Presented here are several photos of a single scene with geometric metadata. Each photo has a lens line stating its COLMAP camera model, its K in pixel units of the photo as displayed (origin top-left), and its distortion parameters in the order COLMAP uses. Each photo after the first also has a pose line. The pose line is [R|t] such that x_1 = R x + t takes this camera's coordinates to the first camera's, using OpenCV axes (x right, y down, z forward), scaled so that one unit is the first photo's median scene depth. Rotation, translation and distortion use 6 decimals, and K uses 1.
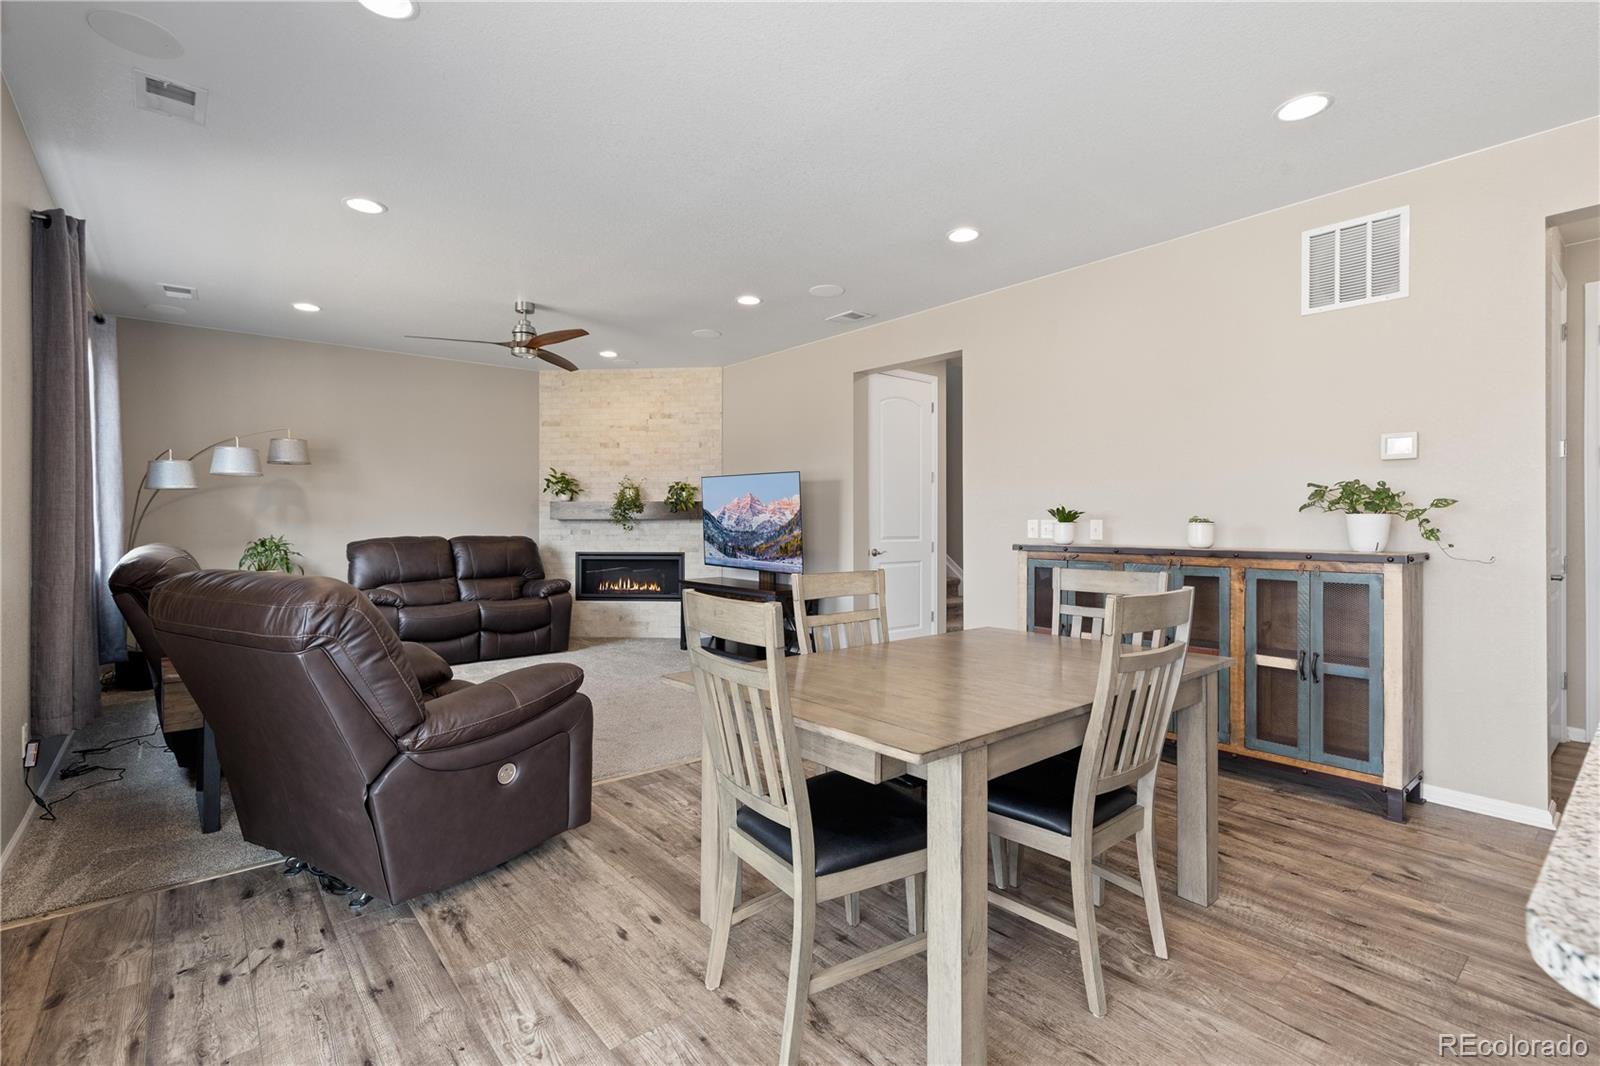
lens RADIAL K [[735.4, 0, 794.5], [0, 735.4, 517.8], [0, 0, 1]] dist [0.015614, -0.002530]
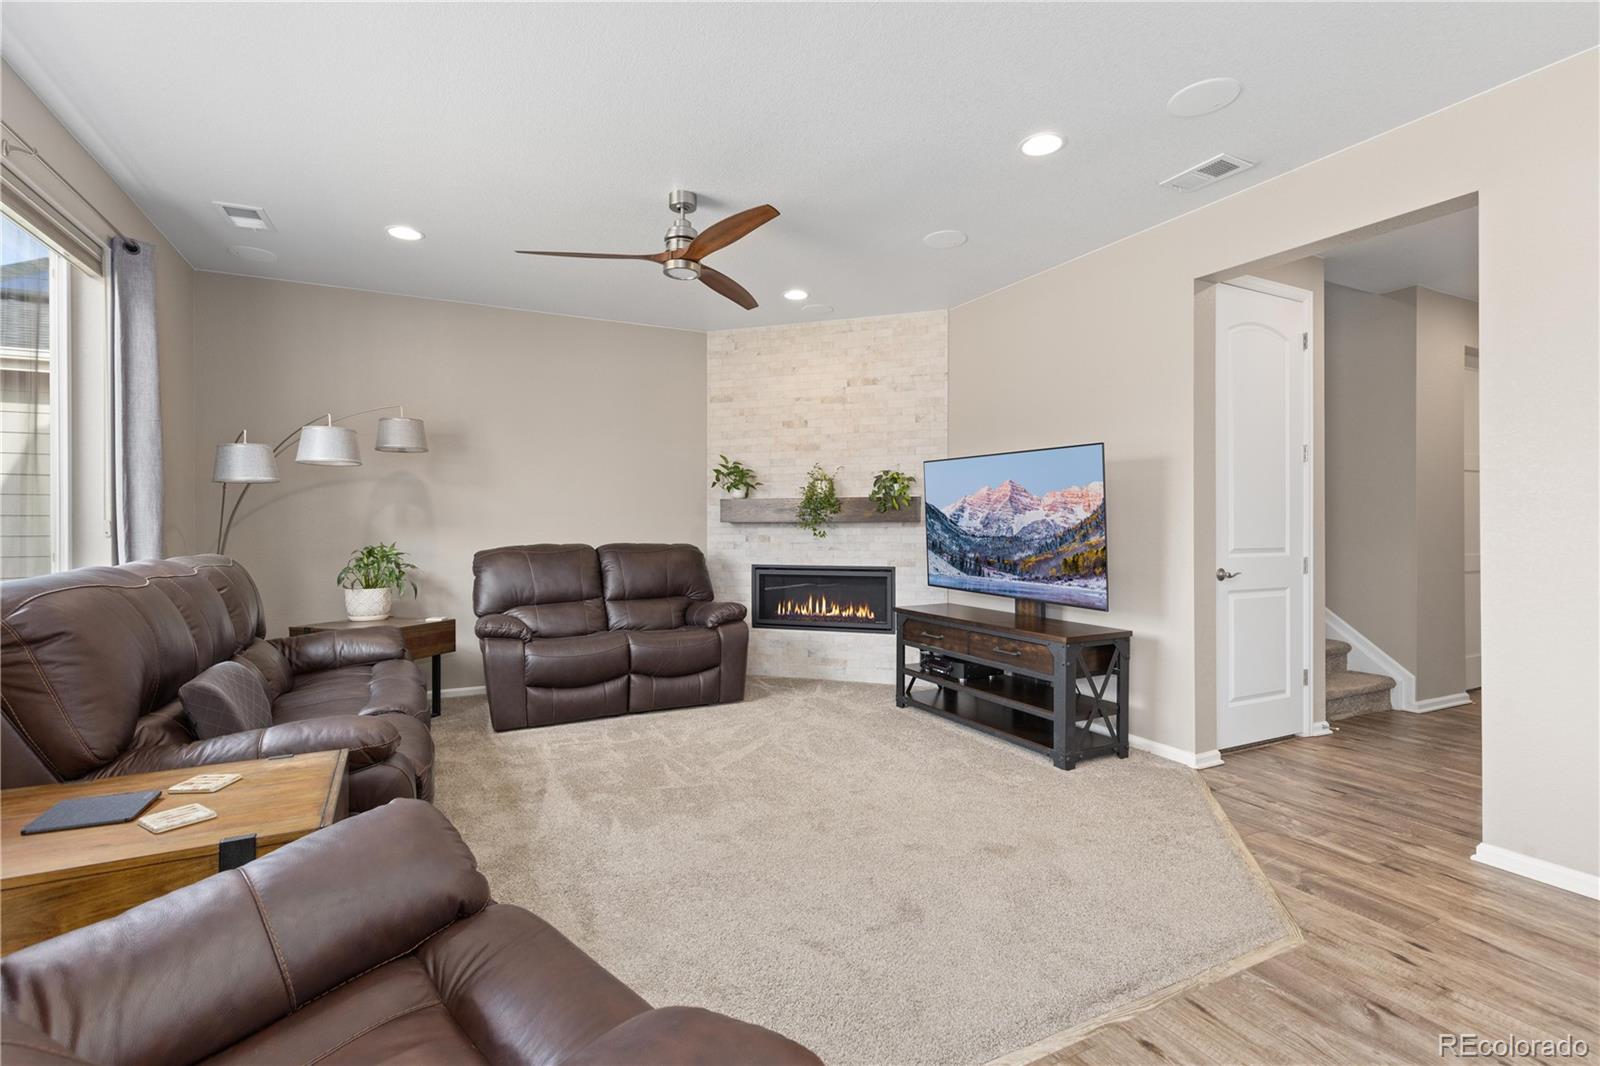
lens RADIAL K [[735.4, 0, 791.0], [0, 735.4, 519.7], [0, 0, 1]] dist [0.015614, -0.002530]
pose [[0.974320, -0.003058, -0.225148, -0.102977], [0.002317, 0.999991, -0.003557, 0.002976], [0.225156, 0.002944, 0.974318, 0.317728]]
